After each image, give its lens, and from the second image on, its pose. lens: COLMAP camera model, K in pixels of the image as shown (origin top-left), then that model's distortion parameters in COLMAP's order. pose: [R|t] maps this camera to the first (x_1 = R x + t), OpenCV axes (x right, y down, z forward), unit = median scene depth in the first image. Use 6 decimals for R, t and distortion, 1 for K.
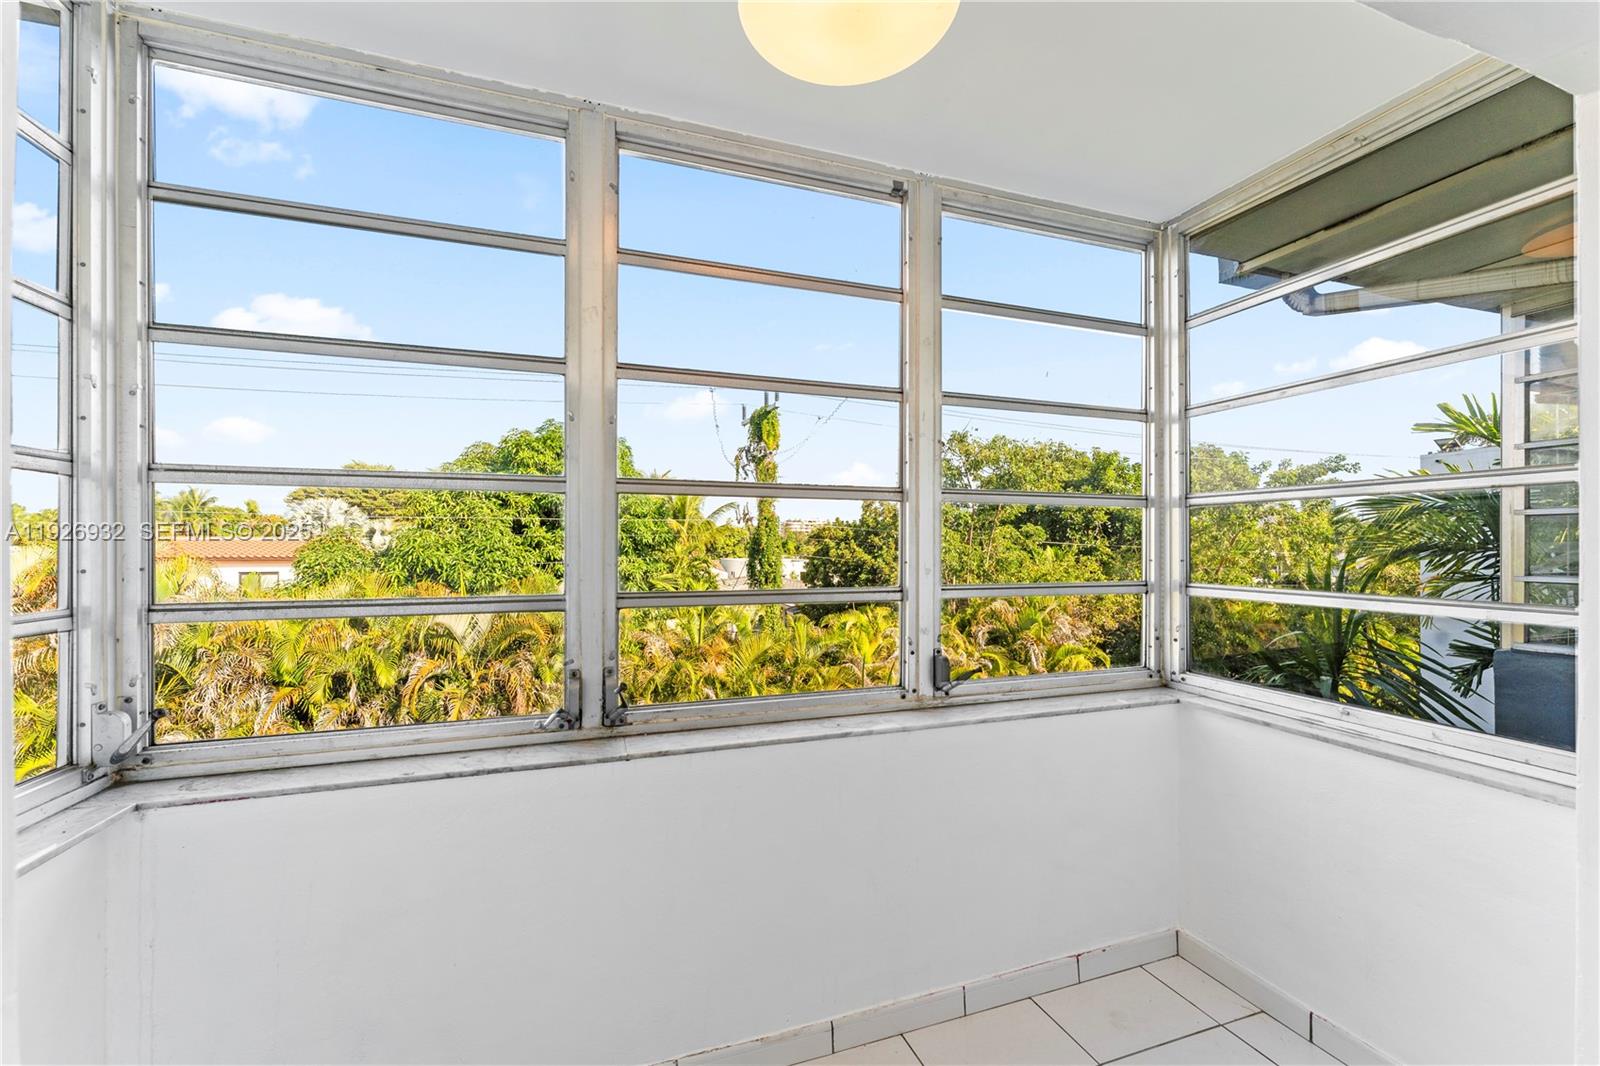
lens RADIAL K [[640.3, 0, 782.3], [0, 640.3, 541.7], [0, 0, 1]] dist [0.002345, -0.001319]
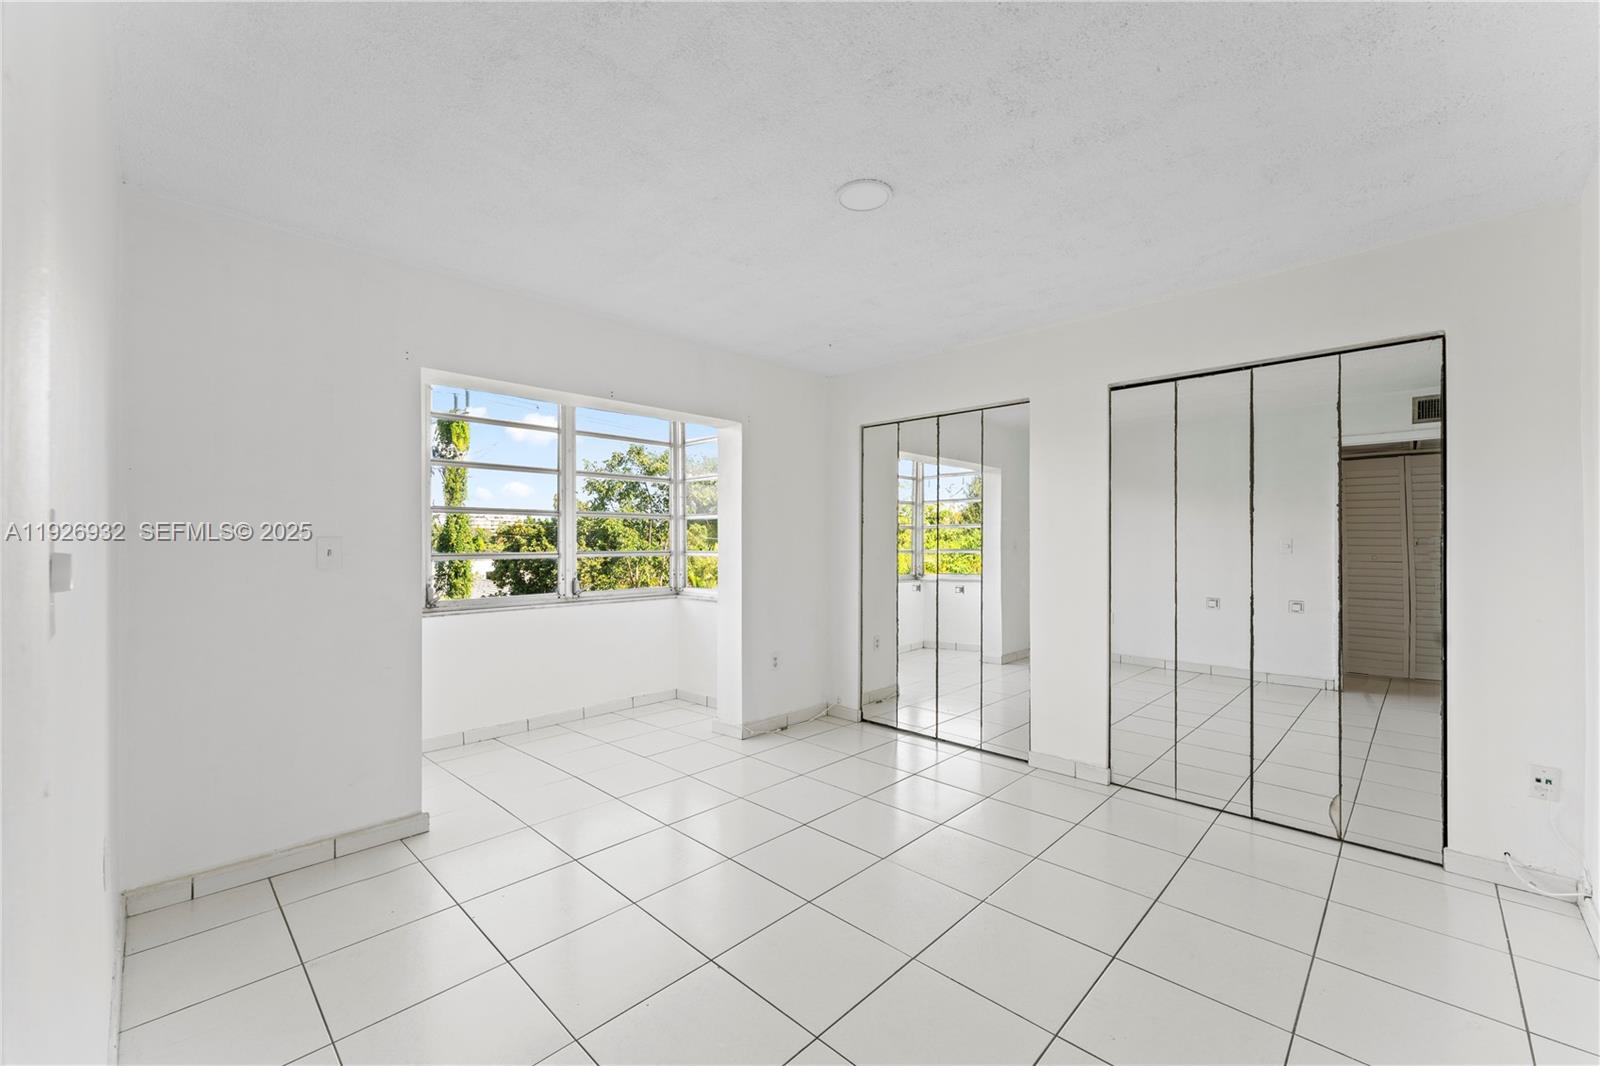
lens RADIAL K [[640.3, 0, 795.0], [0, 640.3, 542.9], [0, 0, 1]] dist [0.002345, -0.001319]
pose [[0.887061, -0.004557, 0.461630, -0.023302], [0.002168, 0.999981, 0.005706, 0.004742], [-0.461648, -0.004060, 0.887054, -0.265246]]
